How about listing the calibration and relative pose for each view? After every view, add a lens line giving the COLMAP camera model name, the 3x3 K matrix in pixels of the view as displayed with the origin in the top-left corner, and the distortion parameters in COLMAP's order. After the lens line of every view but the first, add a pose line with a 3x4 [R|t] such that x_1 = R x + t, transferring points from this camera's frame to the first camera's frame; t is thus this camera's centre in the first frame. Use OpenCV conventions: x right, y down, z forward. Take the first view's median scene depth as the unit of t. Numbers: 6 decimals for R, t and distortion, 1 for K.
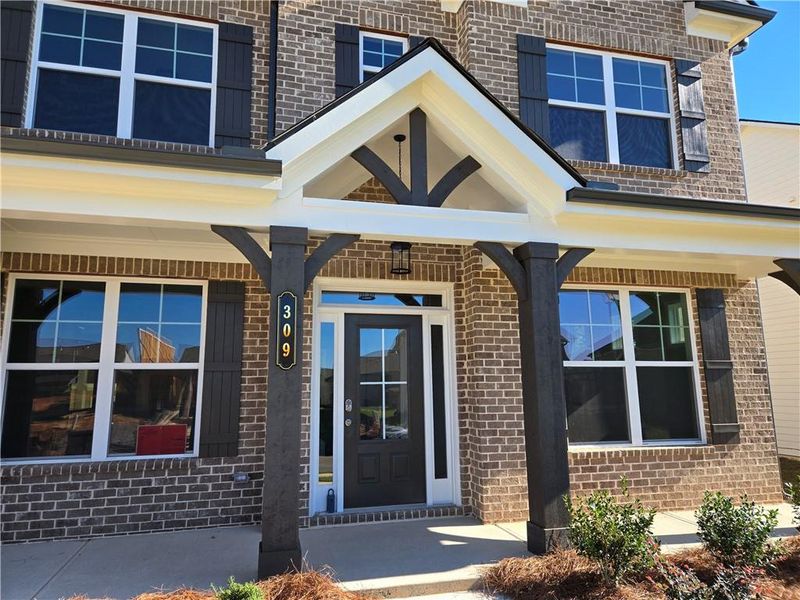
lens RADIAL K [[544.2, 0, 401.8], [0, 544.2, 299.6], [0, 0, 1]] dist [0.065219, -0.017766]
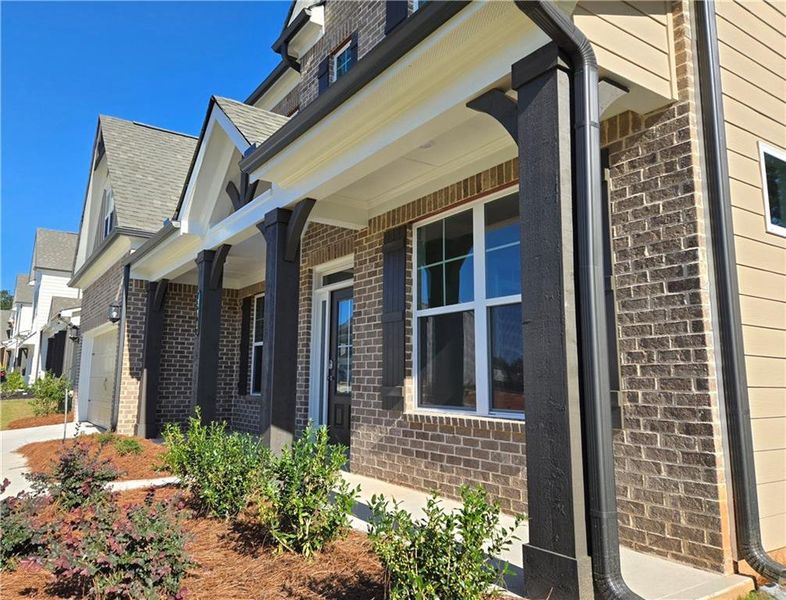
lens RADIAL K [[586.1, 0, 406.7], [0, 586.1, 283.8], [0, 0, 1]] dist [0.089027, 0.002570]
pose [[0.322652, -0.139220, -0.936223, 1.143486], [0.147872, 0.984392, -0.095422, 0.153647], [0.934896, -0.107653, 0.338203, 0.661903]]
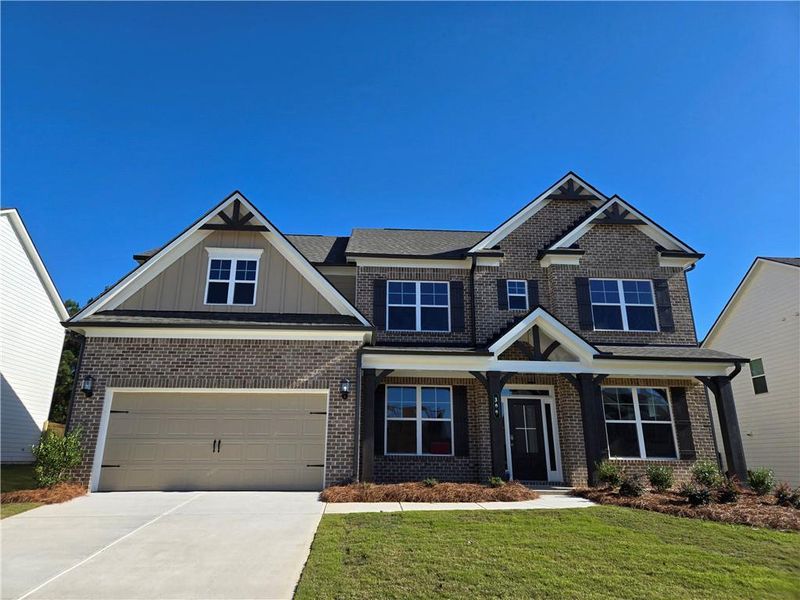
lens RADIAL K [[544.2, 0, 389.9], [0, 544.2, 290.7], [0, 0, 1]] dist [0.065219, -0.017766]
pose [[0.979207, -0.043987, -0.198038, -0.112014], [0.014005, 0.988538, -0.150321, -0.089869], [0.202381, 0.144422, 0.968599, -1.517569]]
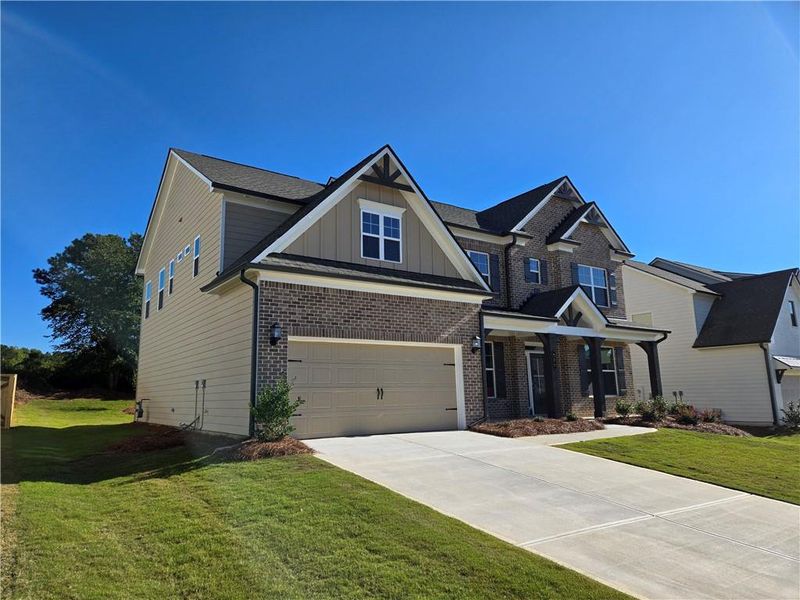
lens RADIAL K [[544.2, 0, 401.6], [0, 544.2, 304.6], [0, 0, 1]] dist [0.065219, -0.017766]
pose [[0.939134, 0.050523, 0.339815, -1.819632], [-0.044687, 0.998689, -0.024983, -0.137627], [-0.340631, 0.008277, 0.940161, -1.641112]]
